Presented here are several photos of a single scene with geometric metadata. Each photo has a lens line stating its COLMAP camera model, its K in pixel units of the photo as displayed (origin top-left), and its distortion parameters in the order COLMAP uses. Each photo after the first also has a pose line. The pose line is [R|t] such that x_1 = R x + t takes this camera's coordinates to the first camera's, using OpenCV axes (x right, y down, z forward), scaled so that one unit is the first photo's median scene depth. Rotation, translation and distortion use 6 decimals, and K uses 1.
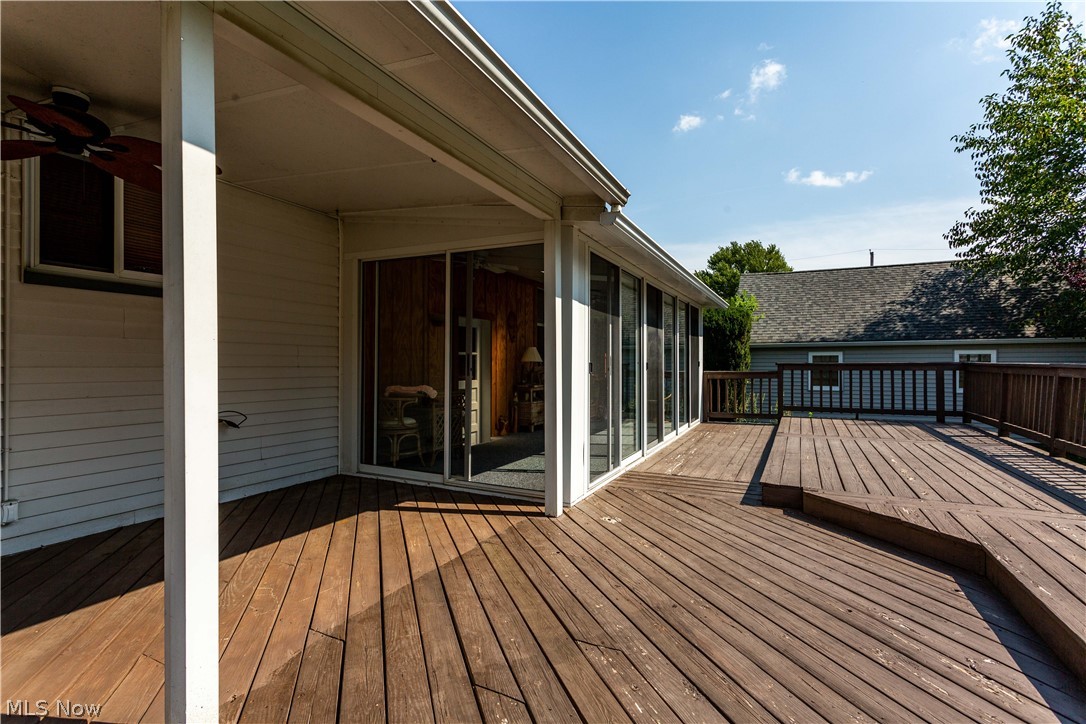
lens RADIAL K [[522.2, 0, 542.9], [0, 522.2, 361.6], [0, 0, 1]] dist [-0.033766, 0.011992]
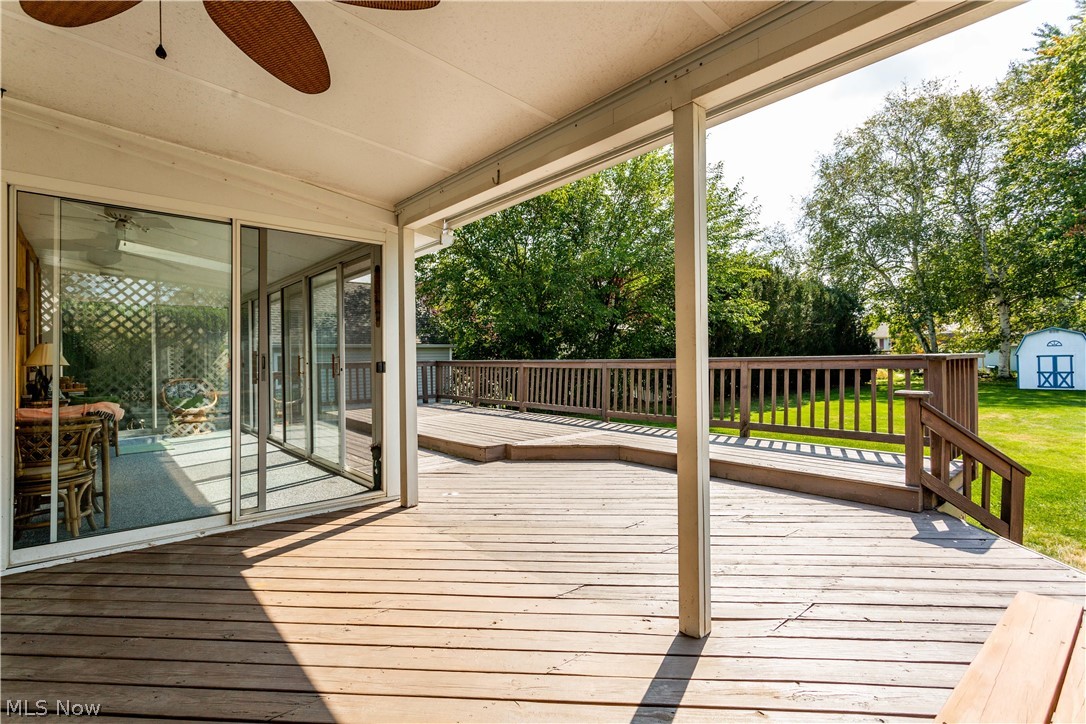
lens RADIAL K [[522.2, 0, 547.0], [0, 522.2, 360.1], [0, 0, 1]] dist [-0.033766, 0.011992]
pose [[0.370111, -0.009342, 0.928940, -0.652506], [0.013859, 0.999894, 0.004534, -0.001764], [-0.928884, 0.011196, 0.370202, 0.263729]]
